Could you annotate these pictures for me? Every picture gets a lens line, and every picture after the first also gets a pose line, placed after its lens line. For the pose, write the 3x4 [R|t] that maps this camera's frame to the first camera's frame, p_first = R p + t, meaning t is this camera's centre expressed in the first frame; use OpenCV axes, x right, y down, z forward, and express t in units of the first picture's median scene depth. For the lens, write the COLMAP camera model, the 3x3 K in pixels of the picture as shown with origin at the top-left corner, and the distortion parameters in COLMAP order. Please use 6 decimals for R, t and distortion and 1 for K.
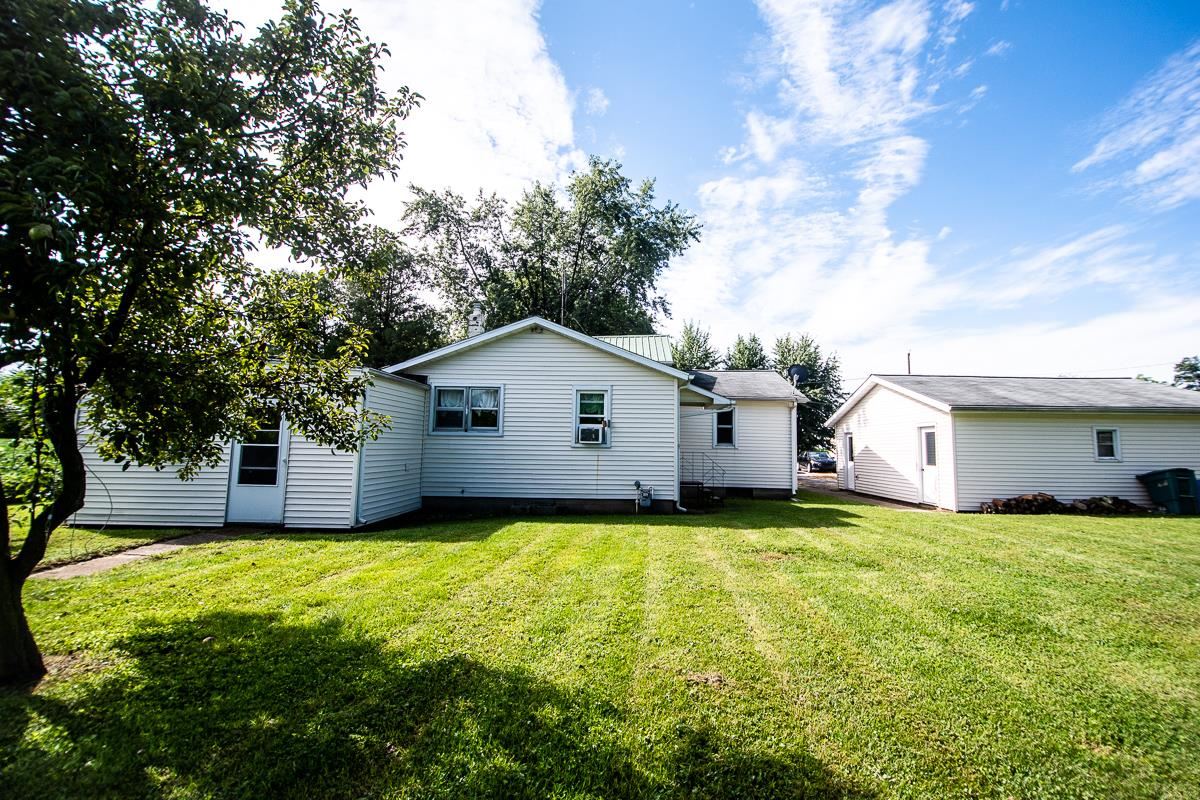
lens RADIAL K [[539.9, 0, 604.6], [0, 539.9, 395.6], [0, 0, 1]] dist [0.001834, -0.011765]
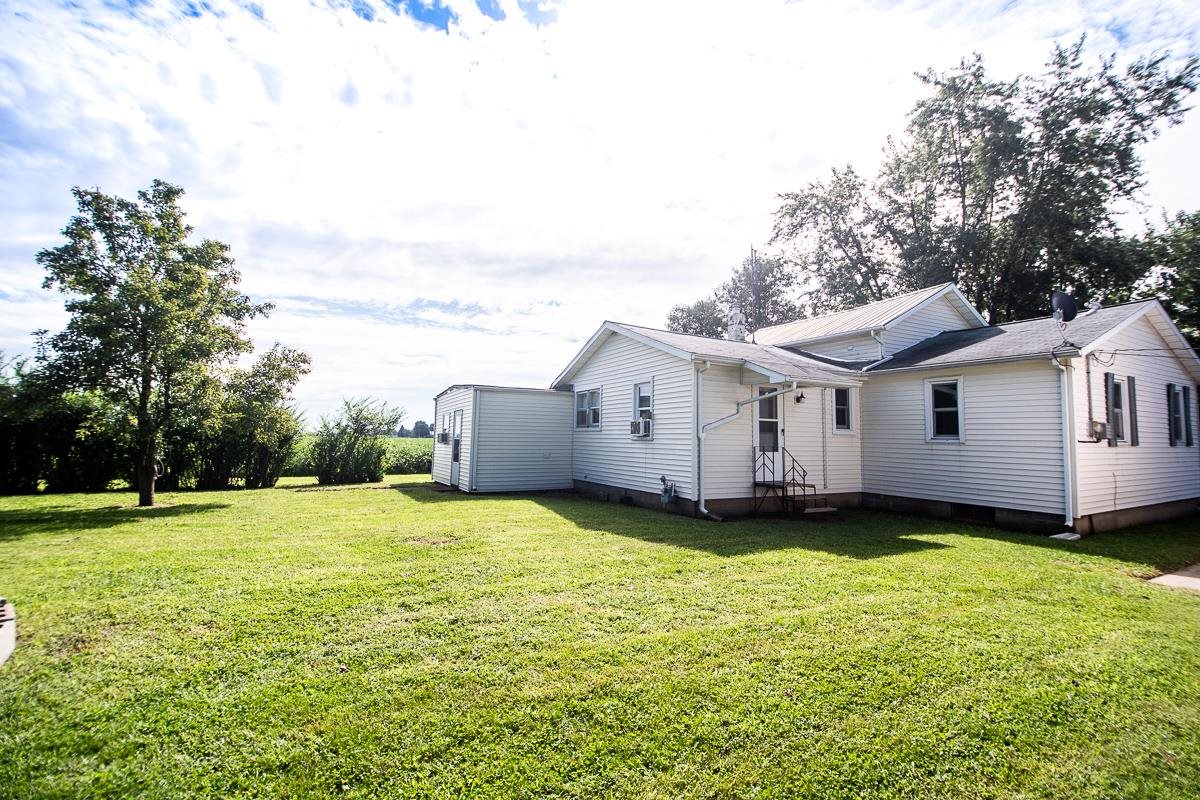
lens RADIAL K [[539.9, 0, 604.6], [0, 539.9, 395.6], [0, 0, 1]] dist [0.001834, -0.011765]
pose [[0.488634, -0.072666, -0.869458, 0.817412], [0.079402, 0.996094, -0.038626, 0.044612], [0.868868, -0.050163, 0.492495, 0.432026]]
